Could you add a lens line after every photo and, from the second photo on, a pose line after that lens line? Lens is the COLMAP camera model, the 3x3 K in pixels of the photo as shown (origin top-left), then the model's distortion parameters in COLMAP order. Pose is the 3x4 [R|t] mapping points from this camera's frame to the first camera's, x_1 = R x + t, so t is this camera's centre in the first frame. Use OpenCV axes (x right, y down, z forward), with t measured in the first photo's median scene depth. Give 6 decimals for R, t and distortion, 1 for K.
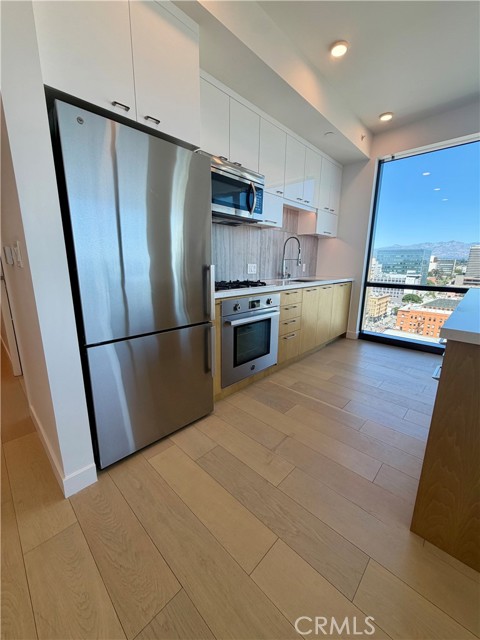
lens RADIAL K [[253.8, 0, 240.0], [0, 253.8, 320.0], [0, 0, 1]] dist [-0.001820, -0.000370]
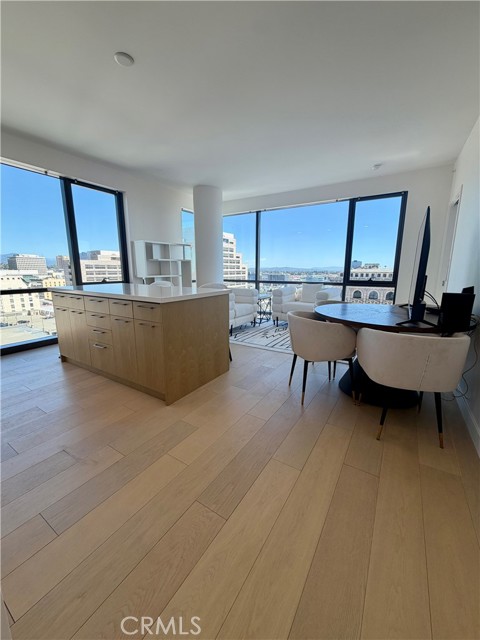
lens RADIAL K [[253.8, 0, 240.0], [0, 253.8, 320.0], [0, 0, 1]] dist [-0.001820, -0.000370]
pose [[-0.201605, -0.199145, 0.959008, -0.492528], [0.215103, 0.946208, 0.241706, -0.058843], [-0.955556, 0.255014, -0.147923, 0.250313]]
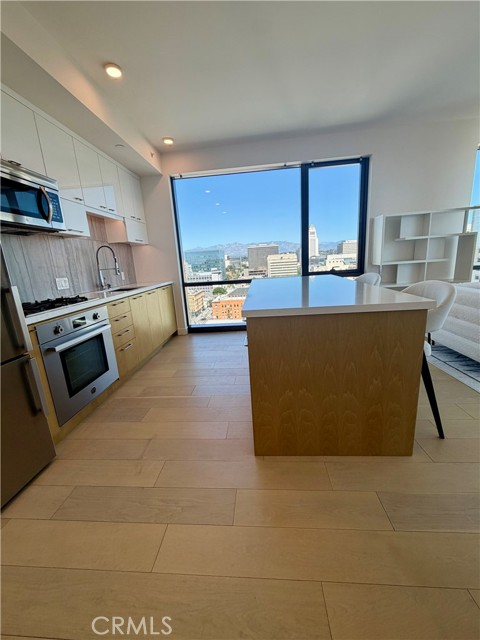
lens RADIAL K [[253.8, 0, 240.0], [0, 253.8, 320.0], [0, 0, 1]] dist [-0.001820, -0.000370]
pose [[0.770347, -0.201511, 0.604945, -0.039166], [0.209942, 0.976006, 0.057771, -0.001681], [-0.602071, 0.082500, 0.794169, -0.055988]]
